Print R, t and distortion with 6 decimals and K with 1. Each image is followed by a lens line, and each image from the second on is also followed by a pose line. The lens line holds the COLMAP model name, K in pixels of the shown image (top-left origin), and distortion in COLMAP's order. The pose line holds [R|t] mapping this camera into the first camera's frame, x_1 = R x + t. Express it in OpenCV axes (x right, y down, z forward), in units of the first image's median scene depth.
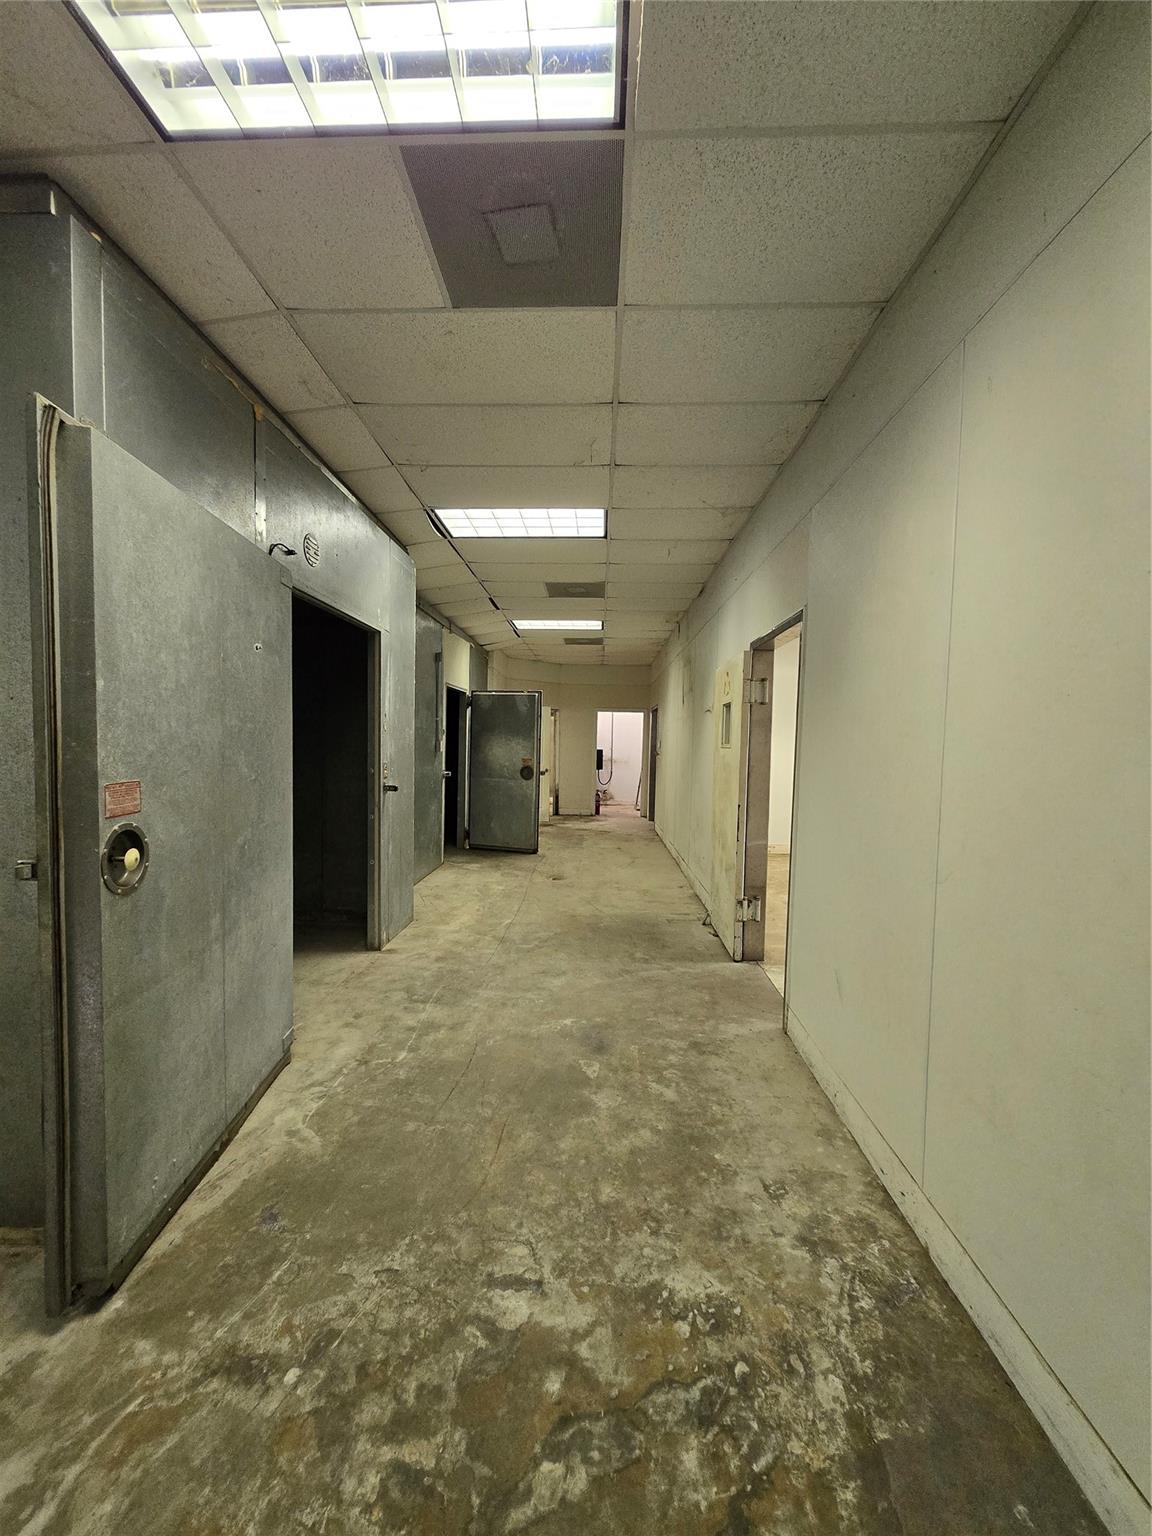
lens RADIAL K [[603.5, 0, 572.4], [0, 603.5, 772.1], [0, 0, 1]] dist [0.000166, 0.000671]
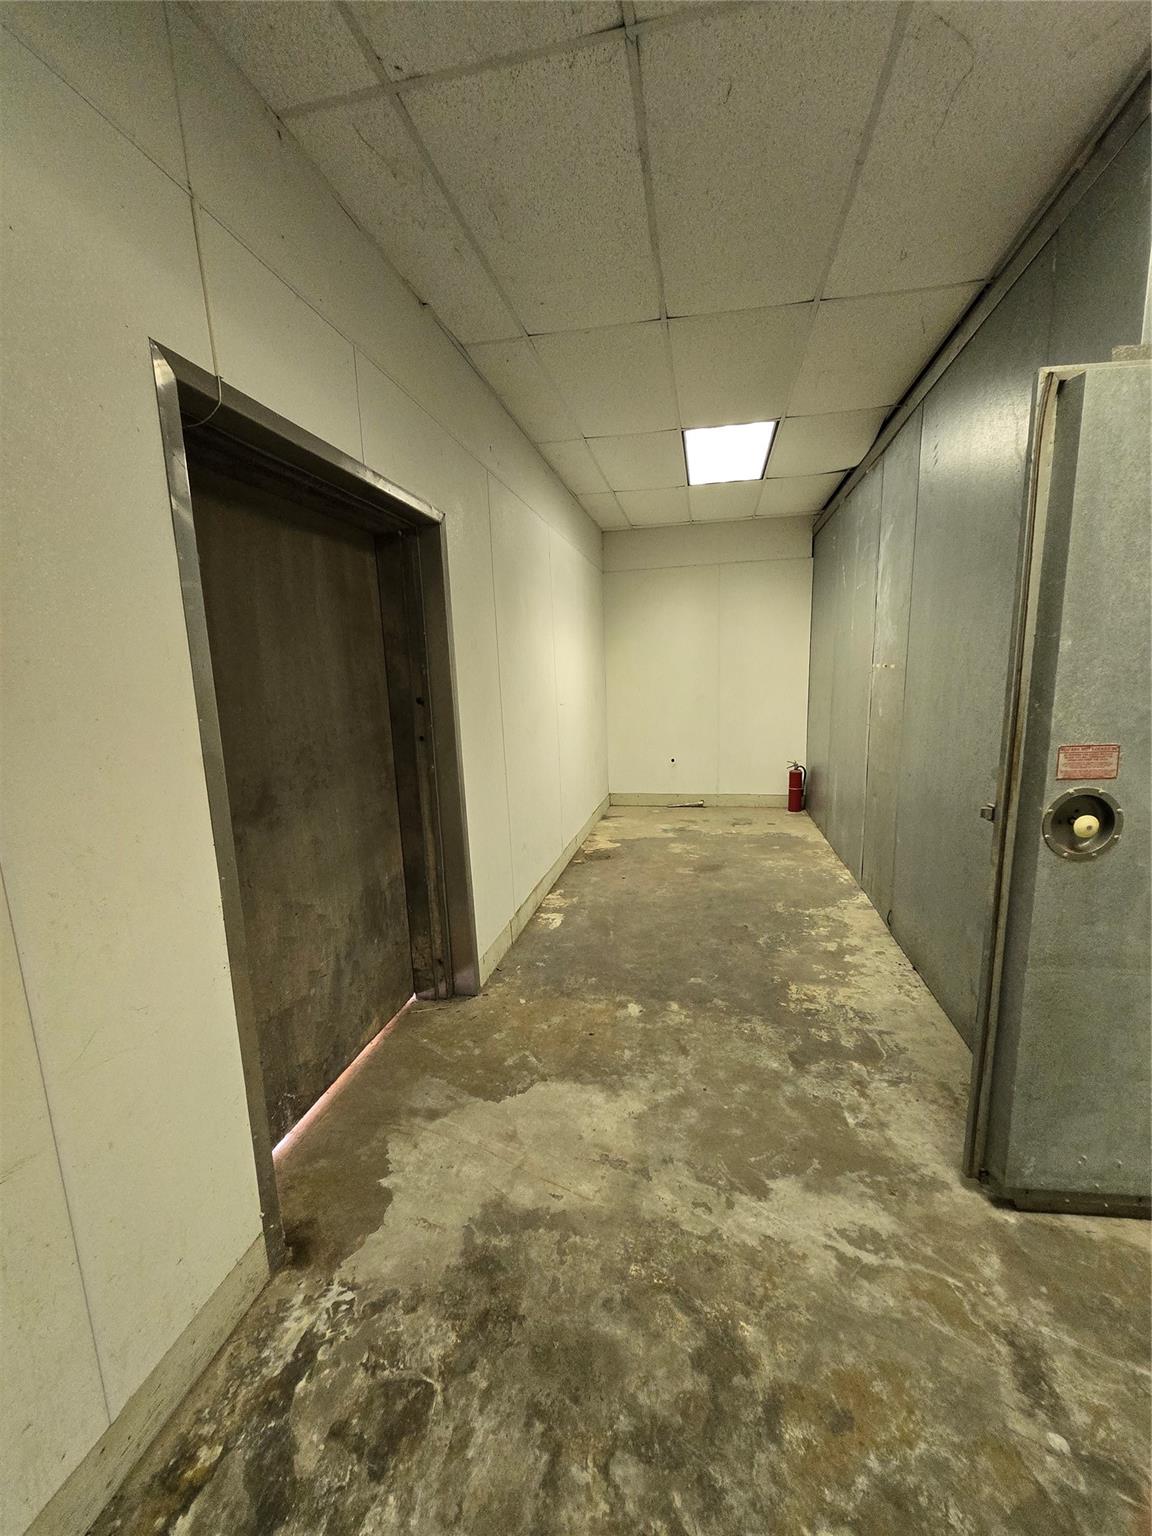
lens RADIAL K [[603.5, 0, 575.1], [0, 603.5, 770.1], [0, 0, 1]] dist [0.000166, 0.000671]
pose [[-0.177076, 0.147511, -0.973080, 0.353925], [-0.023234, 0.987802, 0.153971, -0.077034], [0.983923, 0.049873, -0.171489, 0.398095]]
